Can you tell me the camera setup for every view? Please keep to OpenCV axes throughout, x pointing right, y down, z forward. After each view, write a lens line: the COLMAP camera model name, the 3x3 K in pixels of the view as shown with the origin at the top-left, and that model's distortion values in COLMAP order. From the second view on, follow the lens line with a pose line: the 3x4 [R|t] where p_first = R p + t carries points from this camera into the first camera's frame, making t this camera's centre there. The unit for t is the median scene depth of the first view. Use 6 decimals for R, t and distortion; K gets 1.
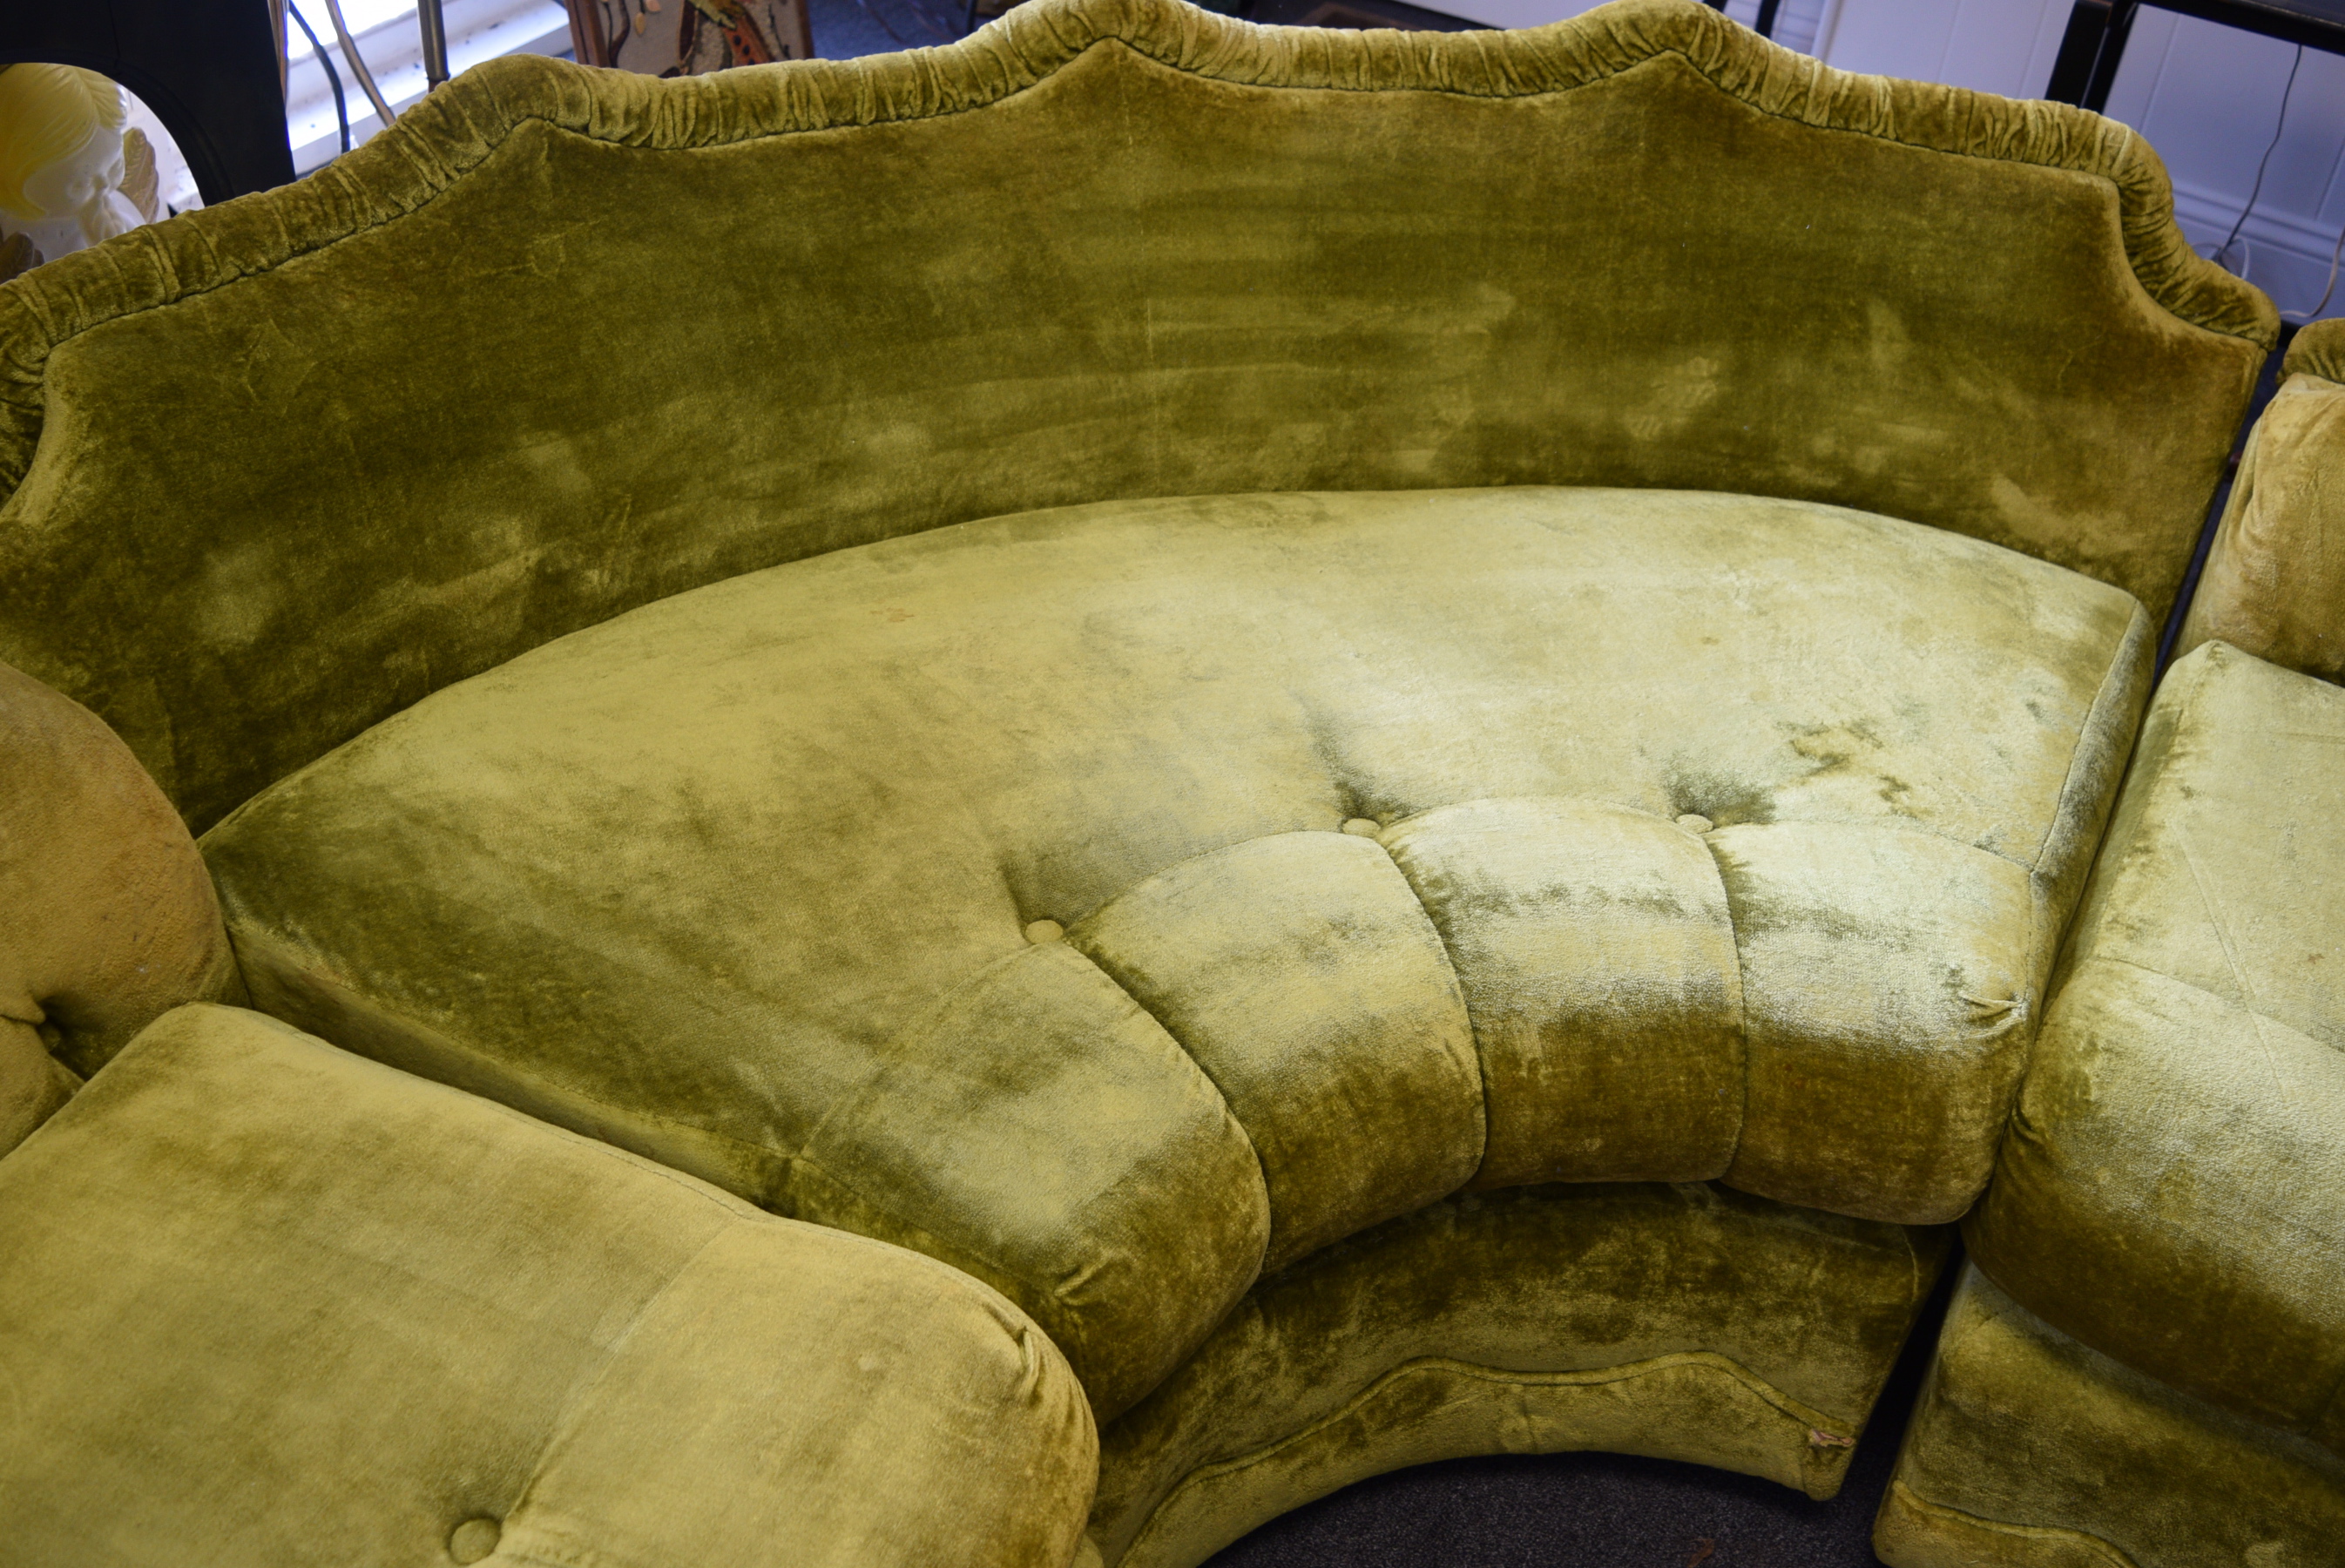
lens RADIAL K [[2371.8, 0, 1172.5], [0, 2371.8, 784.0], [0, 0, 1]] dist [-0.082732, 0.010836]
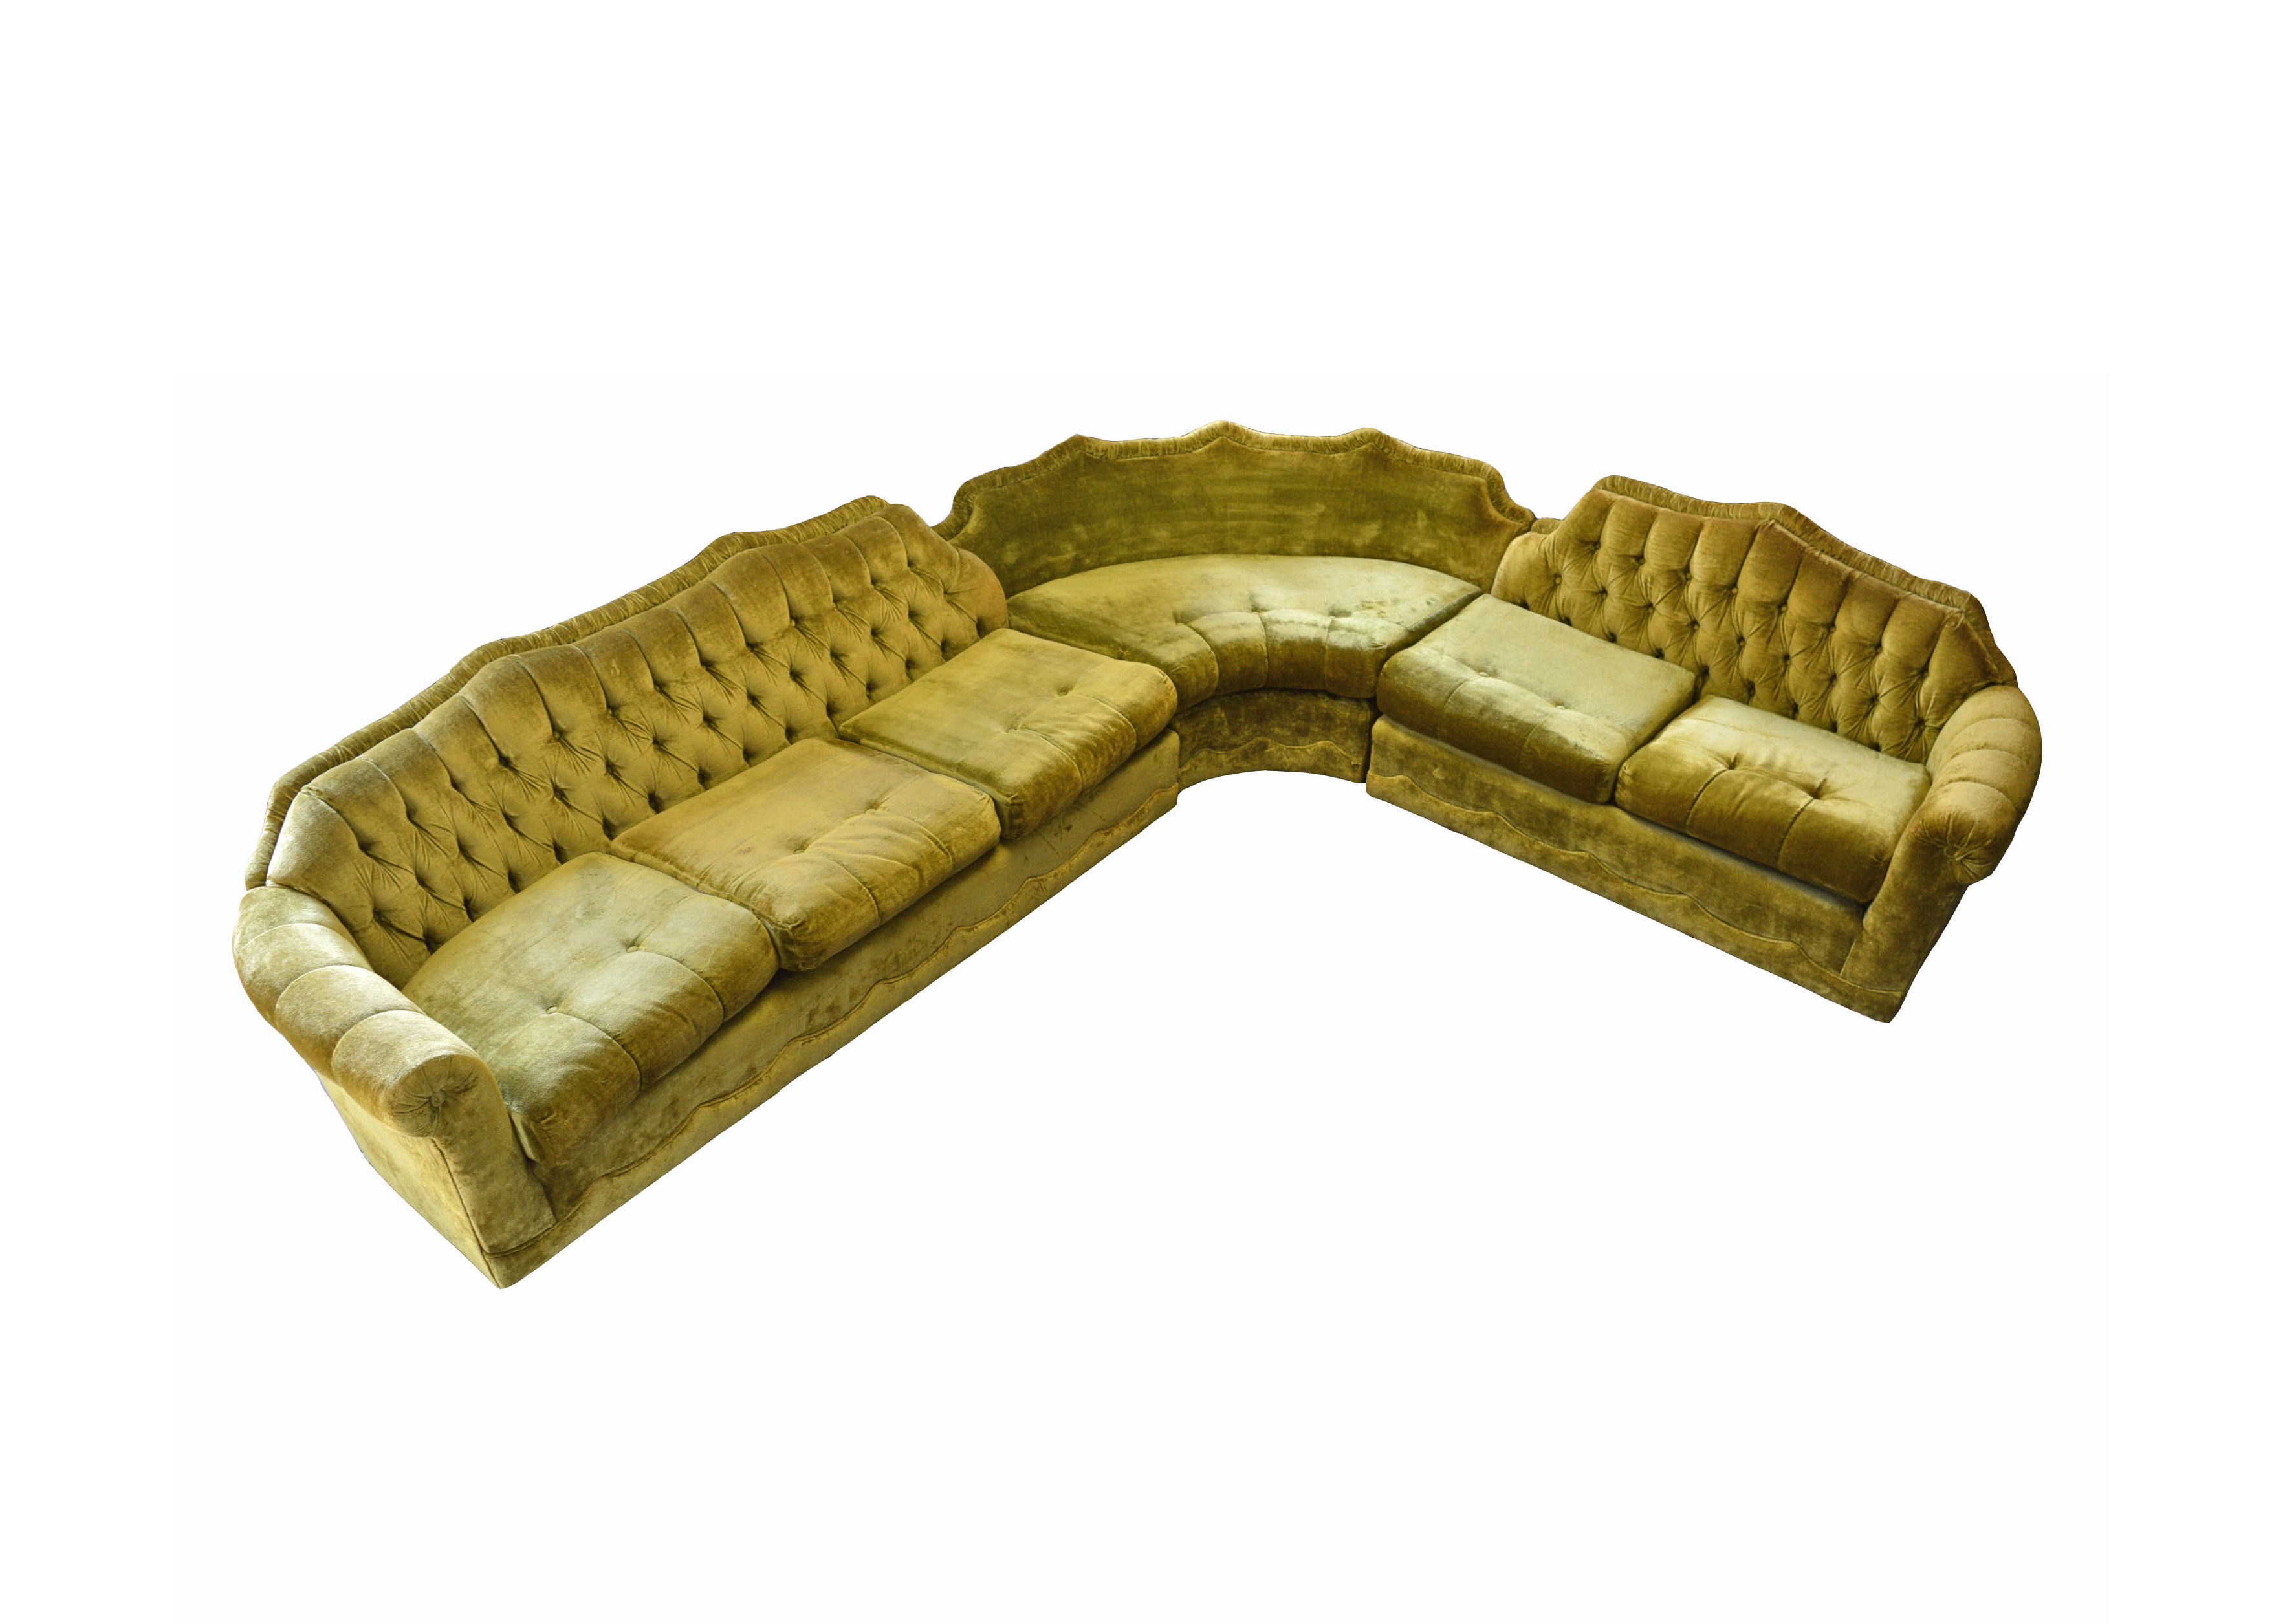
lens RADIAL K [[1545.5, 0, 1137.8], [0, 1545.5, 1015.9], [0, 0, 1]] dist [-0.099723, 0.000449]
pose [[0.984737, 0.079314, -0.154930, 0.334861], [-0.071845, 0.995994, 0.053237, 0.576409], [0.158531, -0.041293, 0.986490, -1.732878]]
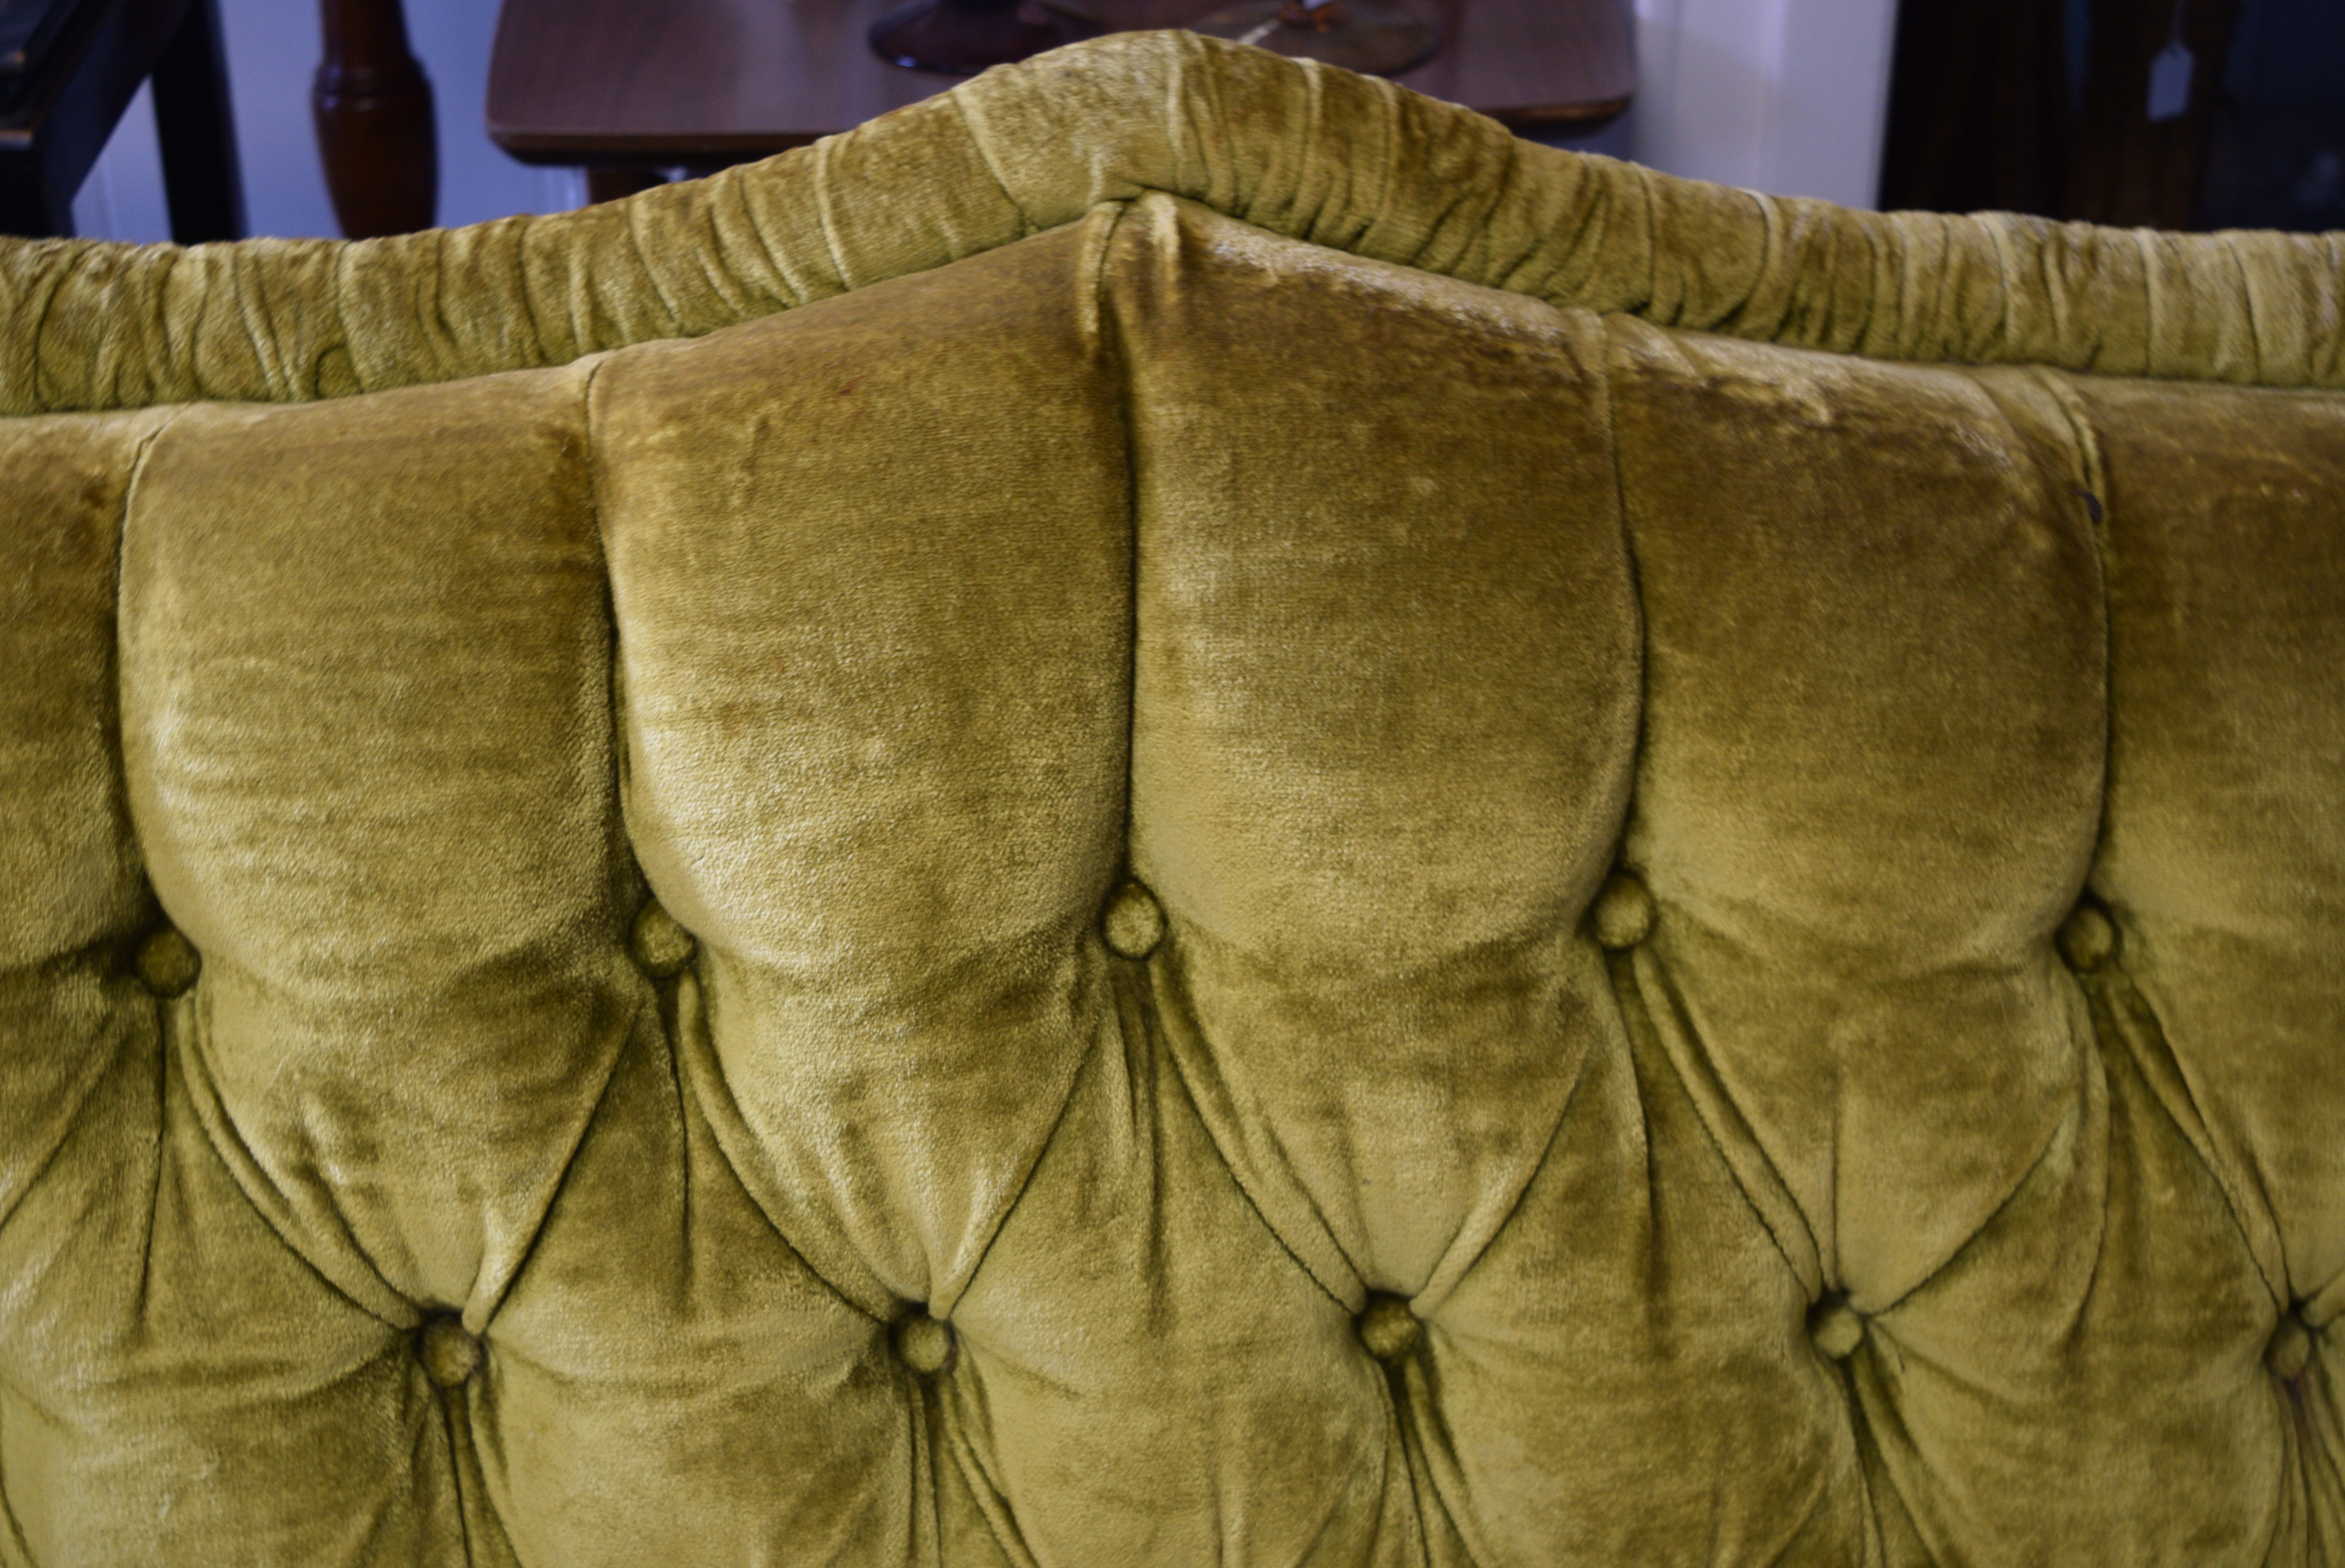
lens RADIAL K [[3470.0, 0, 1172.5], [0, 3470.0, 784.0], [0, 0, 1]] dist [-0.039168, -0.019202]
pose [[0.857682, -0.328640, 0.395446, 0.638857], [0.369047, 0.928977, -0.028388, -0.062476], [-0.358031, 0.170285, 0.918050, 0.346074]]
